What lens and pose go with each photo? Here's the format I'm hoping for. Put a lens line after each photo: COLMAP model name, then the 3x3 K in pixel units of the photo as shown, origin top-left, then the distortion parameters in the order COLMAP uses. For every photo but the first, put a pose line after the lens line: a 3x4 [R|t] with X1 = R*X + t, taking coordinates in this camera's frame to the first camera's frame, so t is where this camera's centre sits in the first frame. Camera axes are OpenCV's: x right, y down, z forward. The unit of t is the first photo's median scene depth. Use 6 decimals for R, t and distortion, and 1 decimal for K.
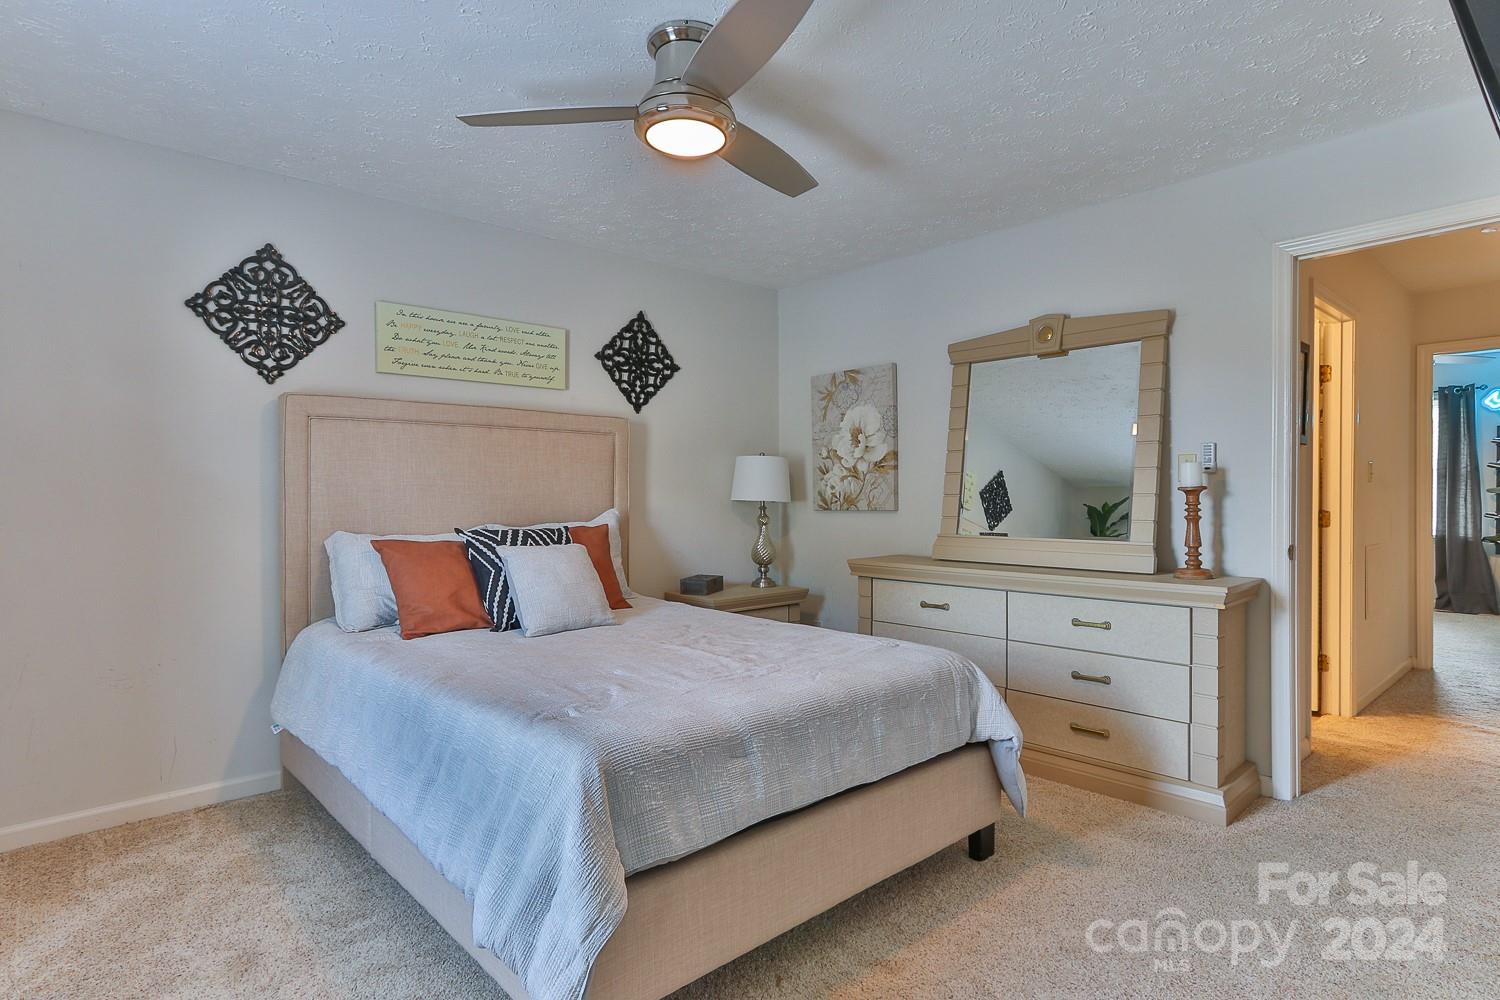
lens RADIAL K [[770.6, 0, 753.6], [0, 770.6, 483.2], [0, 0, 1]] dist [0.004310, 0.001777]
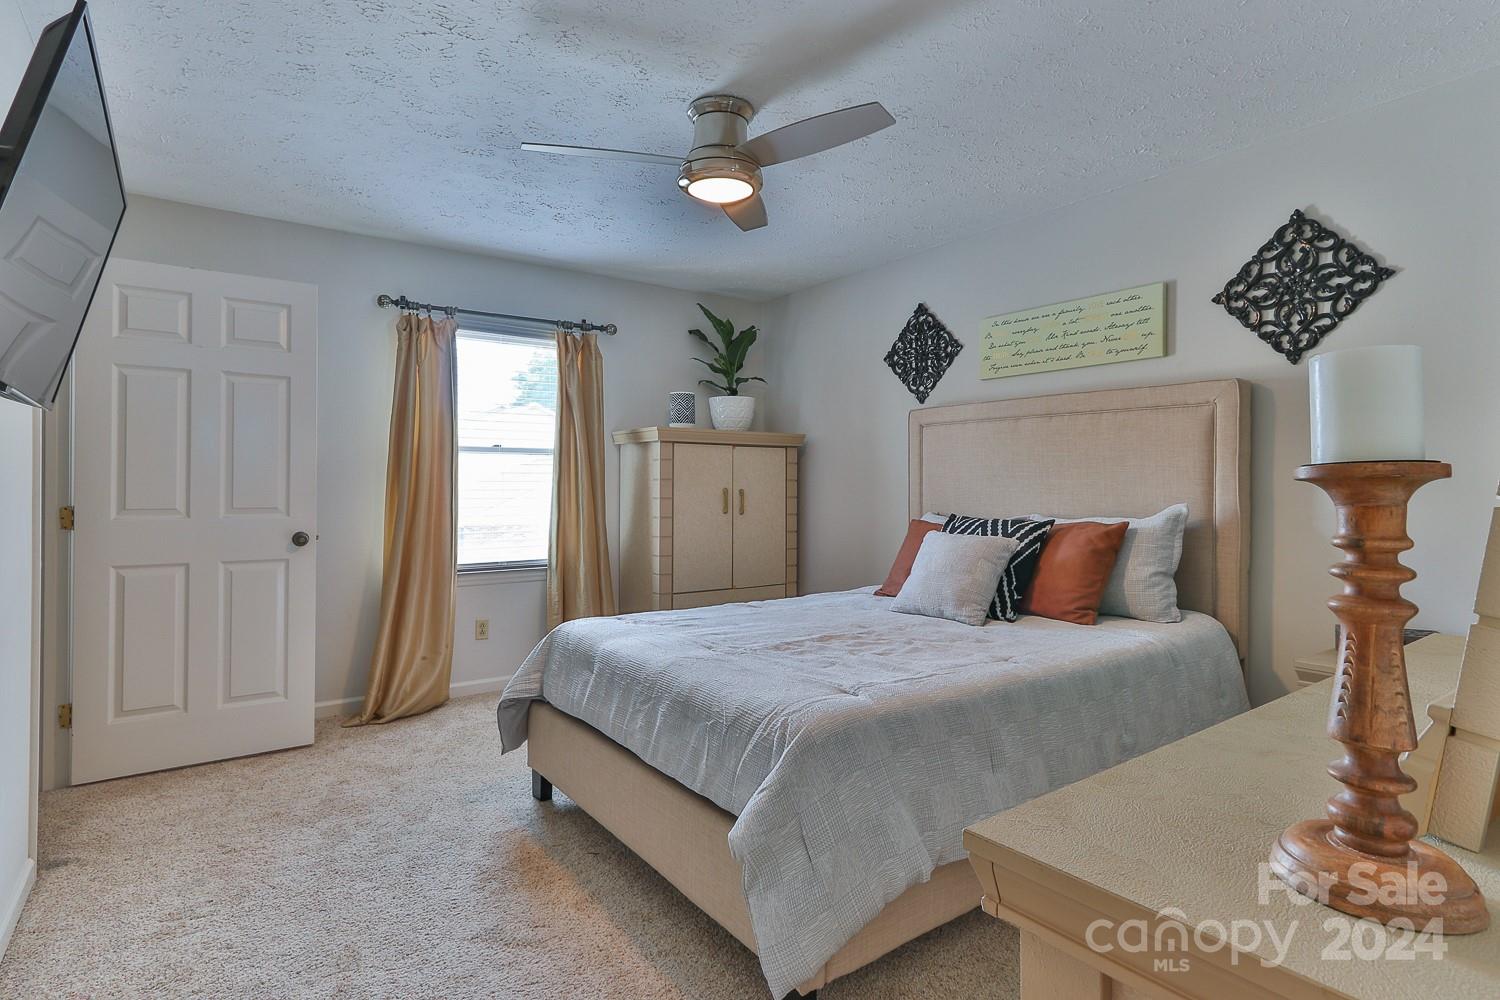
lens RADIAL K [[770.6, 0, 753.6], [0, 770.6, 483.2], [0, 0, 1]] dist [0.004310, 0.001777]
pose [[-0.097206, -0.001533, -0.995263, 0.596484], [0.005854, 0.999981, -0.002112, 0.011142], [0.995247, -0.006031, -0.097195, 0.640492]]
